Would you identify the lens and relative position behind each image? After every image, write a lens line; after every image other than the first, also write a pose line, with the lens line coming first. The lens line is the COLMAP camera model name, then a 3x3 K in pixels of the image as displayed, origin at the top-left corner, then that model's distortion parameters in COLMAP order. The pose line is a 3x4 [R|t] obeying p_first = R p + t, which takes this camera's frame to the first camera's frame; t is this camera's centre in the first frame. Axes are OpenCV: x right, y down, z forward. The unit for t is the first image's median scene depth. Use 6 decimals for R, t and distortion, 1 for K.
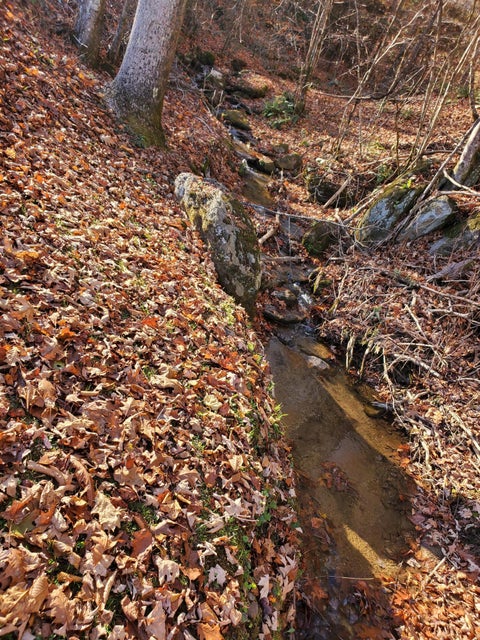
lens RADIAL K [[494.9, 0, 240.0], [0, 494.9, 320.0], [0, 0, 1]] dist [0.009838, 0.001605]
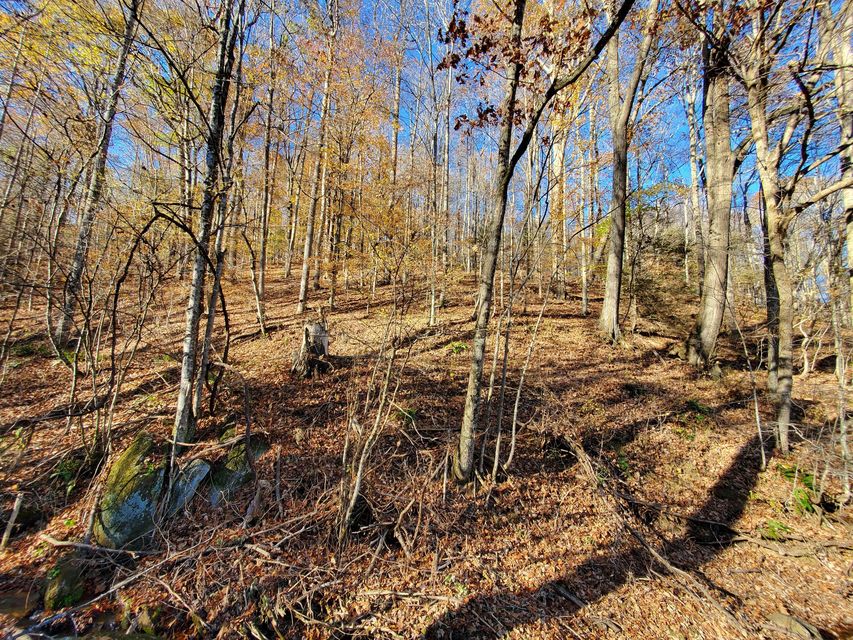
lens RADIAL K [[341.2, 0, 425.5], [0, 341.2, 316.8], [0, 0, 1]] dist [0.000151, -0.000405]
pose [[0.163363, -0.160277, 0.973460, -0.513631], [0.492374, 0.868290, 0.060333, -0.648810], [-0.854916, 0.469450, 0.220763, 0.324206]]
